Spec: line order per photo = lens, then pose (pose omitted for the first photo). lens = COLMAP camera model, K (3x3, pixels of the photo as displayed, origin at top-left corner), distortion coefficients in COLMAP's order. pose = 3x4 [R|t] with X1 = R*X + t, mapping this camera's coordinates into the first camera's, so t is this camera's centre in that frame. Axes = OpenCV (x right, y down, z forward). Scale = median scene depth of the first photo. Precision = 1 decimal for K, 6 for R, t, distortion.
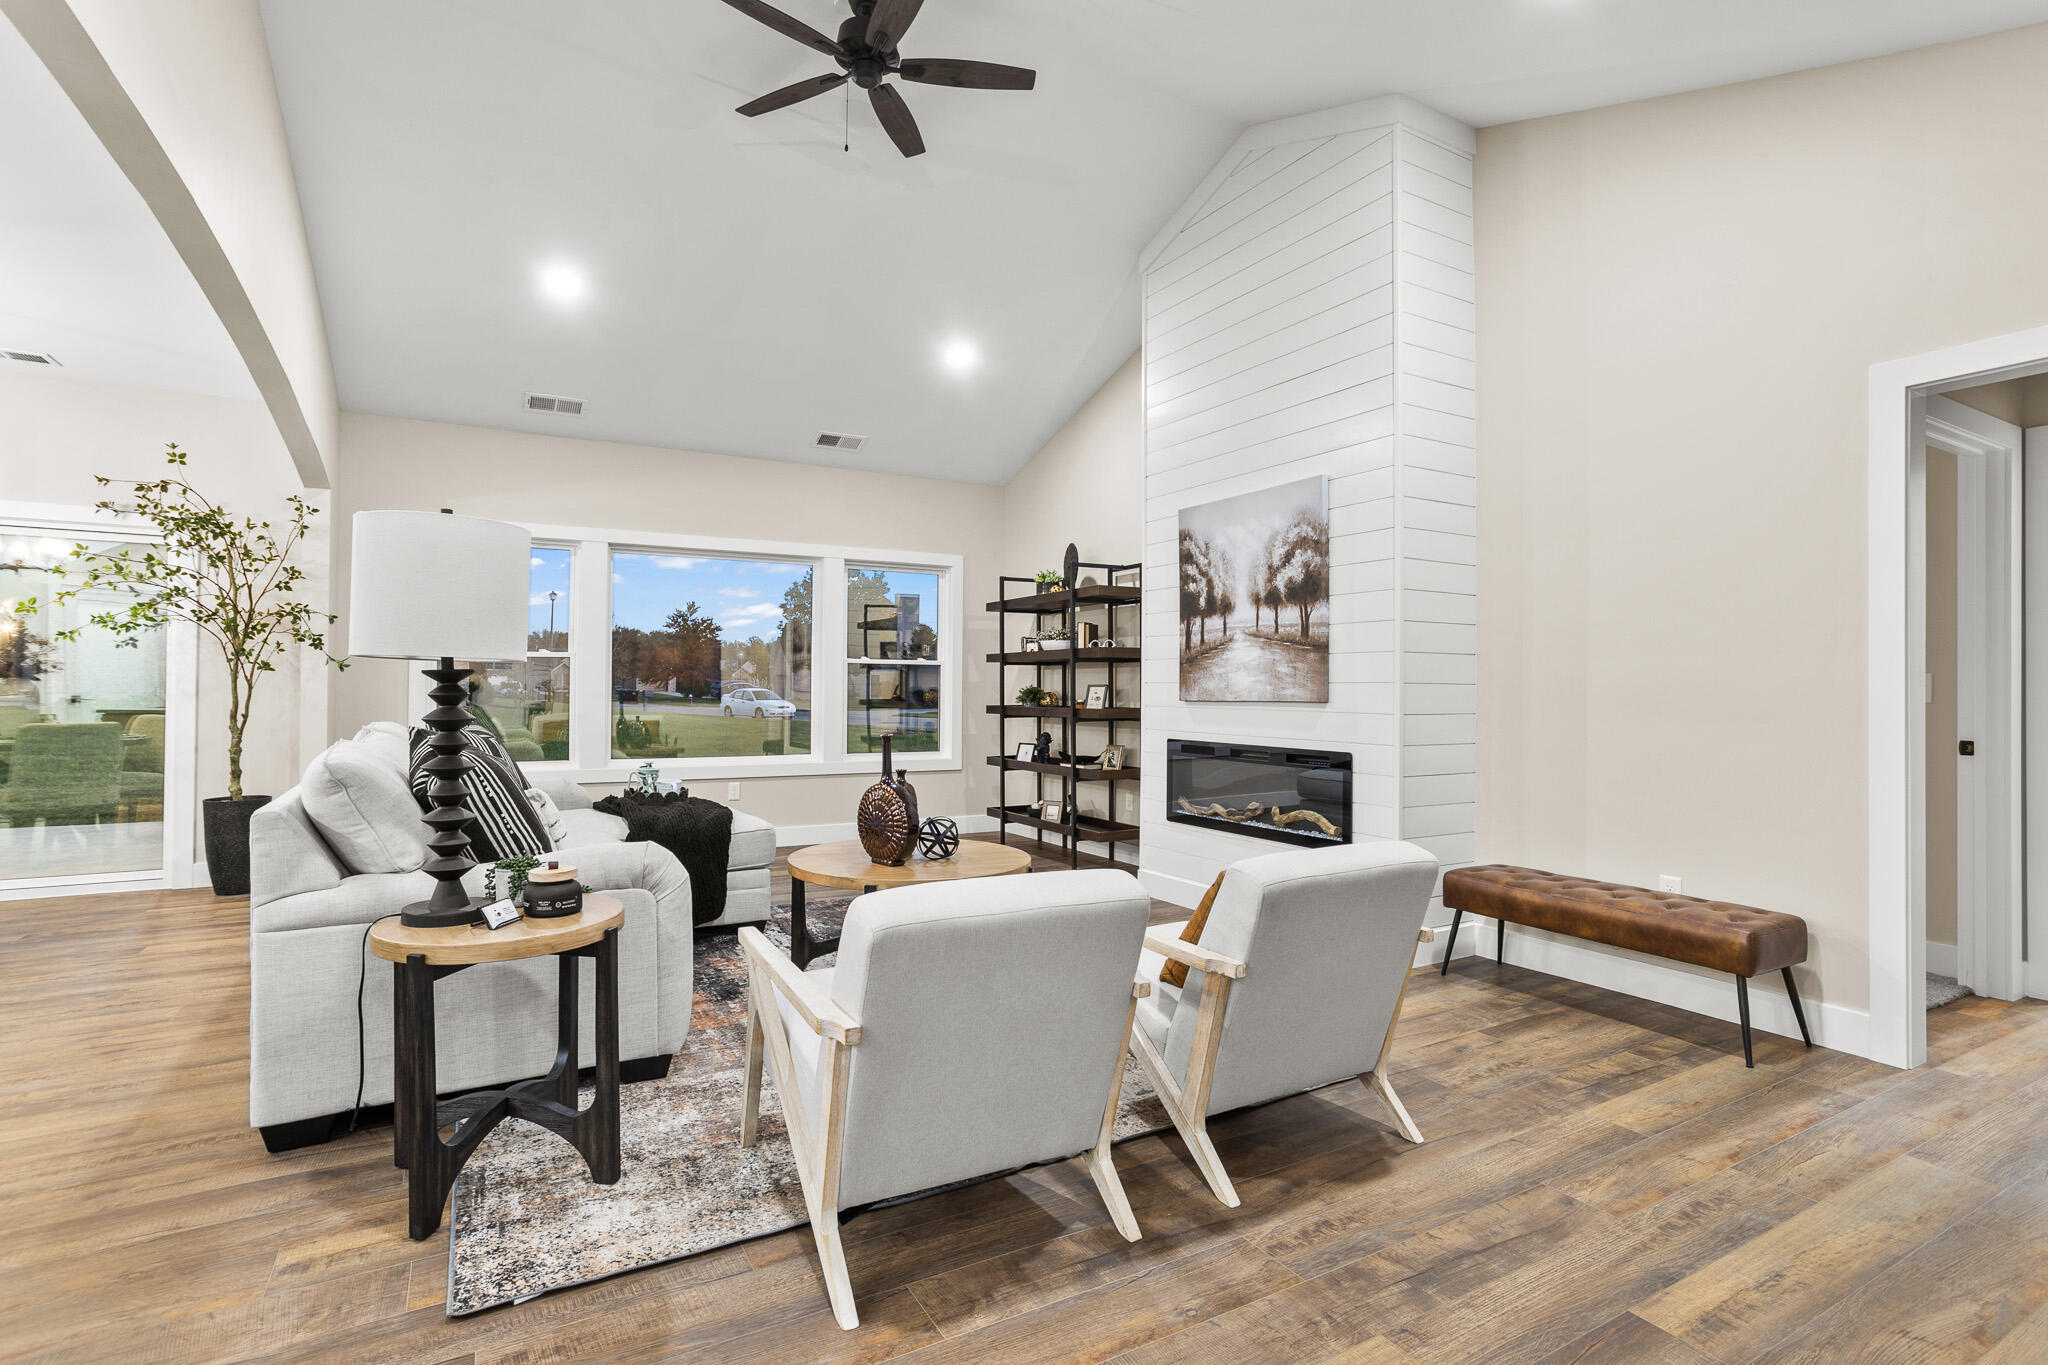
lens RADIAL K [[991.4, 0, 1024.0], [0, 991.4, 682.5], [0, 0, 1]] dist [-0.063956, 0.037039]
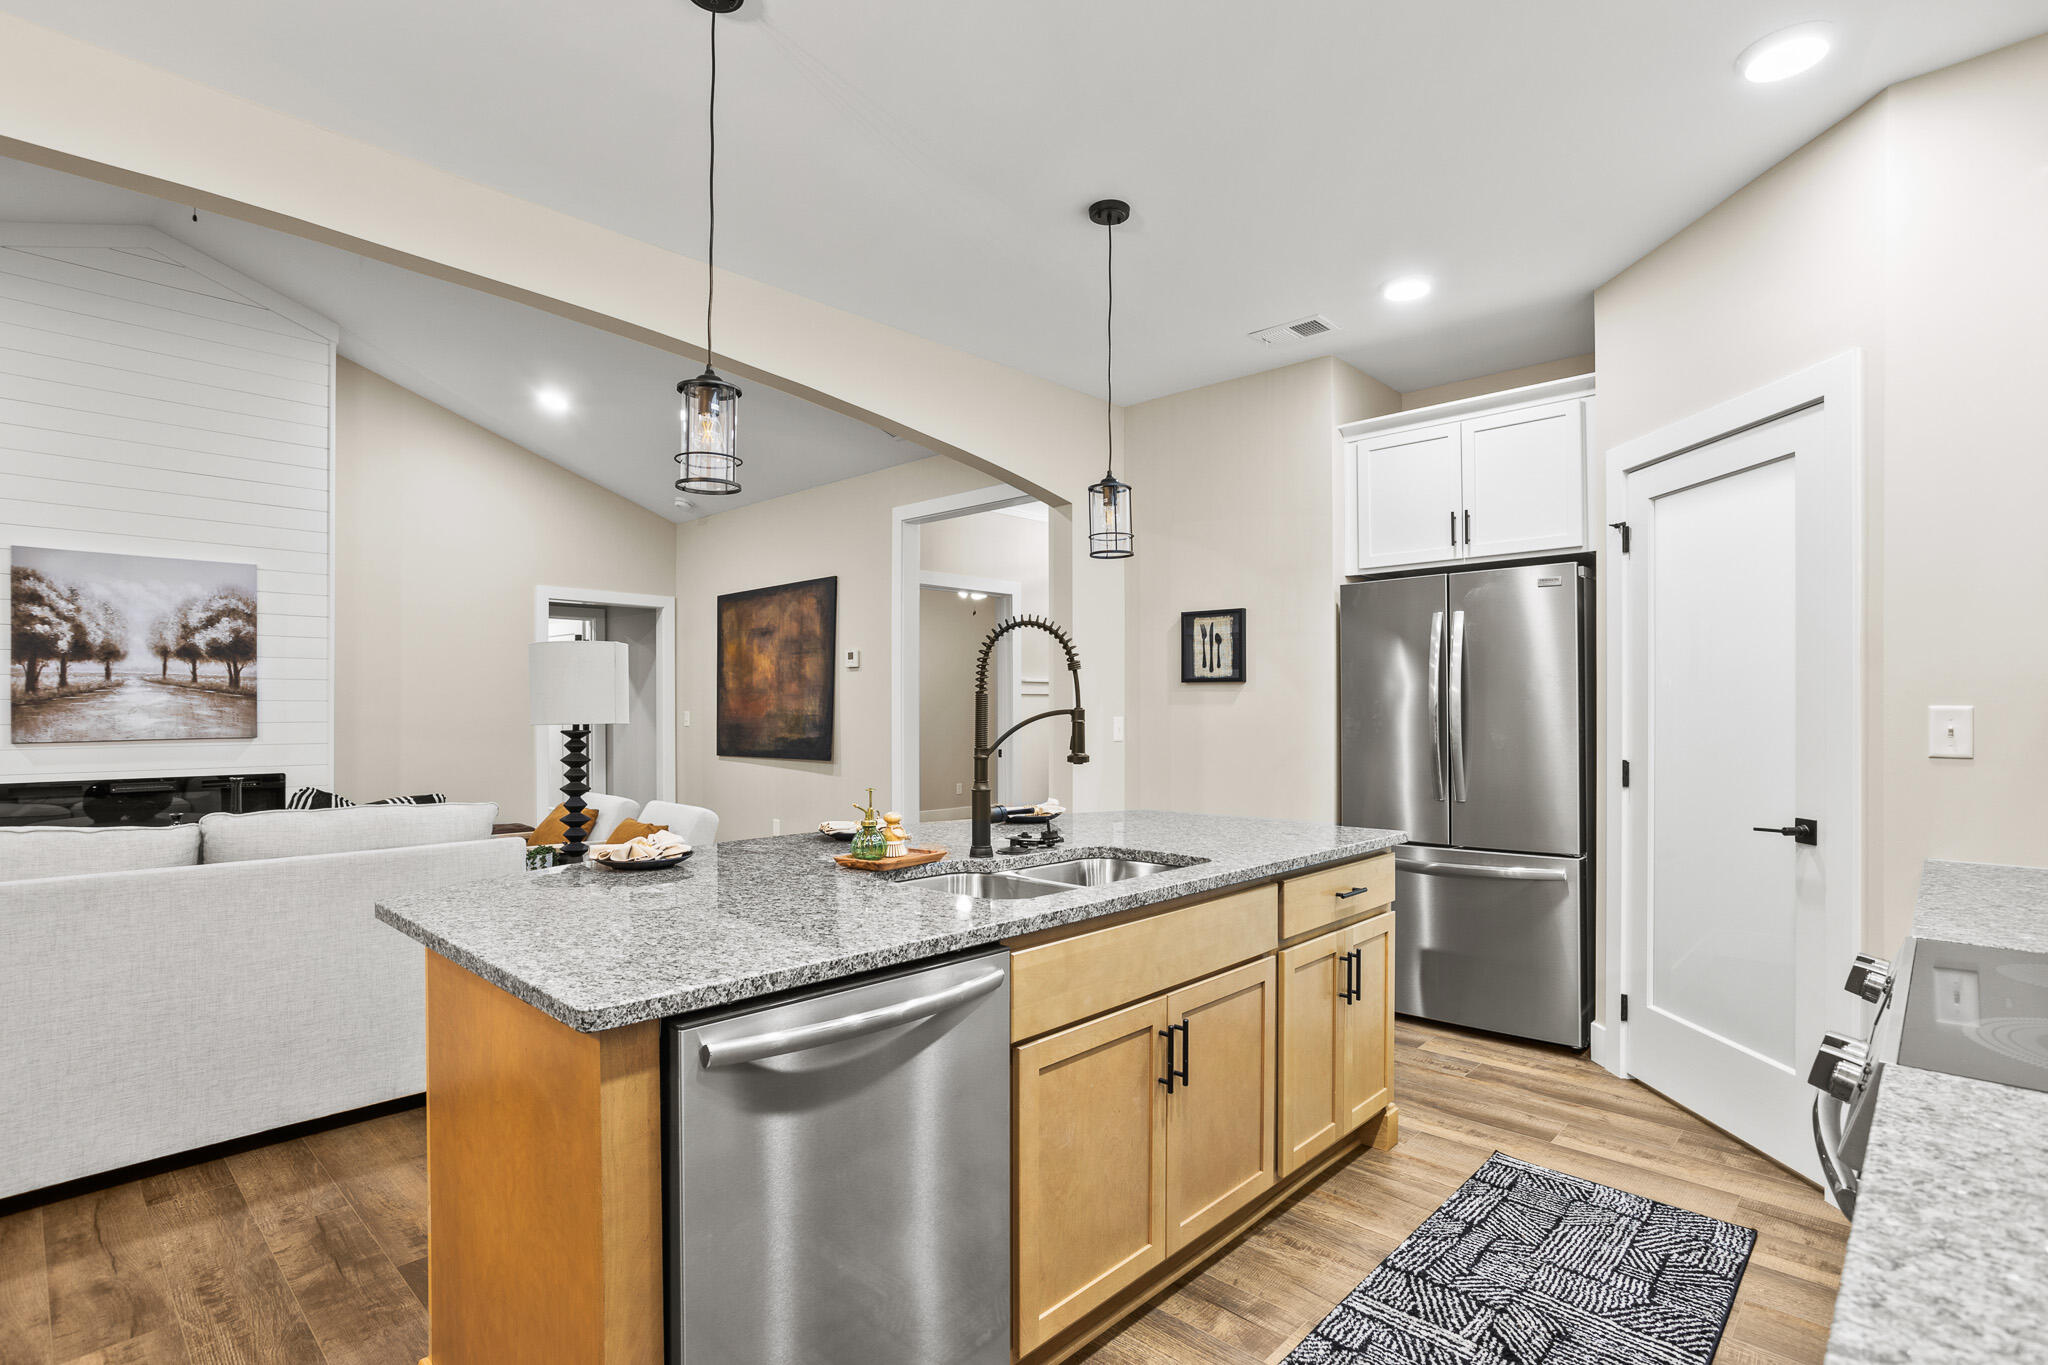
lens RADIAL K [[1009.4, 0, 1005.6], [0, 1009.4, 706.5], [0, 0, 1]] dist [-0.031246, 0.023714]
pose [[-0.265603, -0.004849, 0.964070, -1.112042], [-0.006853, 0.999972, 0.003141, -0.028892], [-0.964058, -0.005773, -0.265629, 0.343470]]
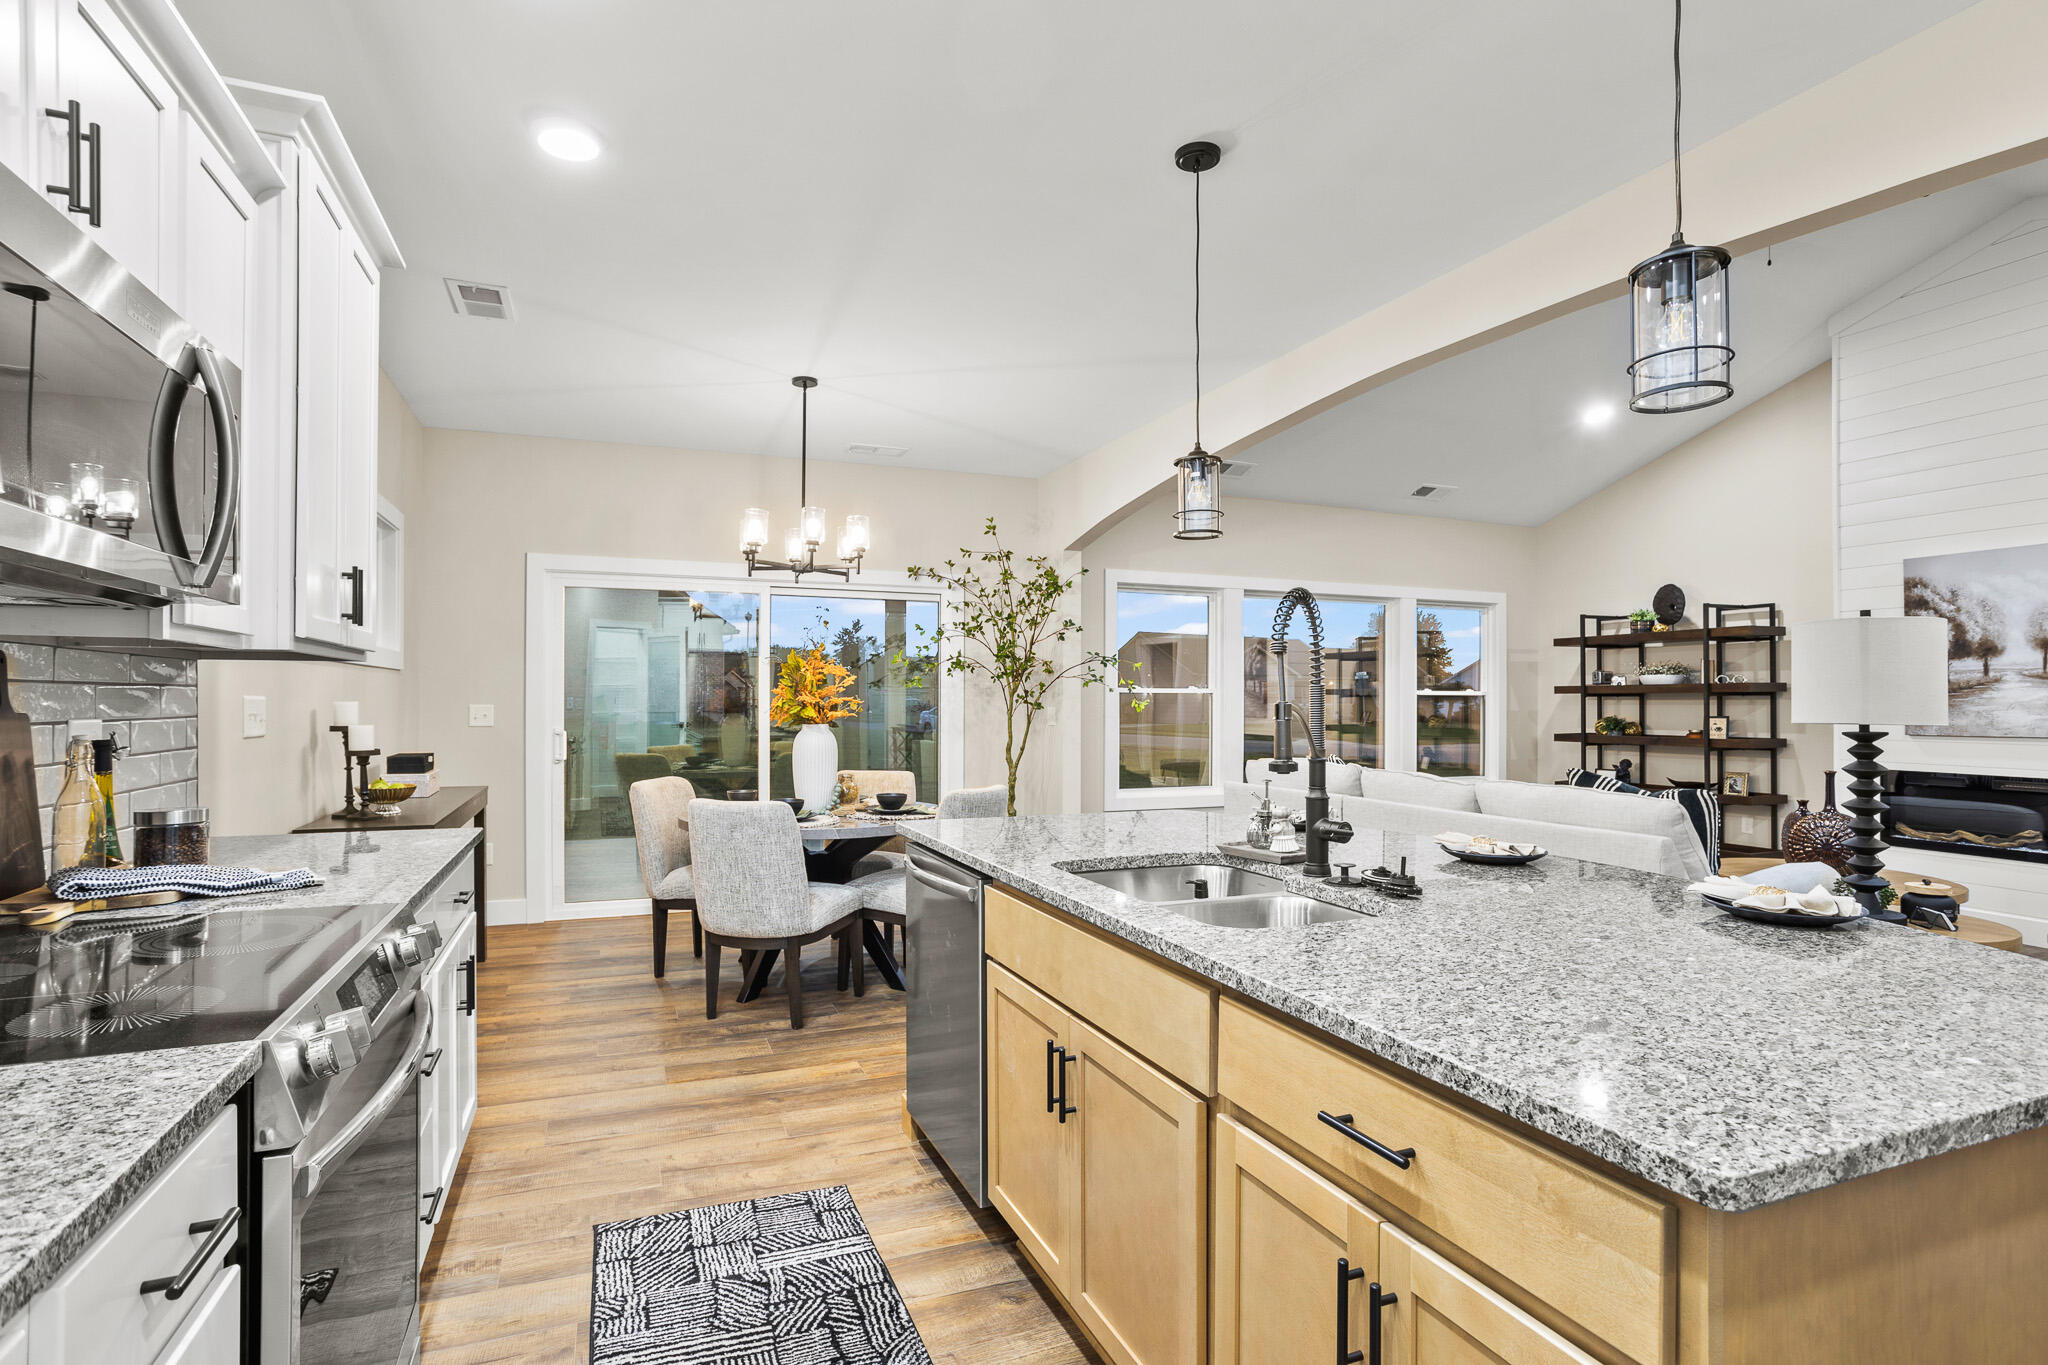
lens RADIAL K [[998.6, 0, 1027.8], [0, 998.6, 692.7], [0, 0, 1]] dist [-0.063850, 0.038541]
pose [[0.990892, -0.004150, -0.134596, -0.696392], [0.003611, 0.999984, -0.004249, -0.028816], [0.134612, 0.003724, 0.990891, -0.201030]]
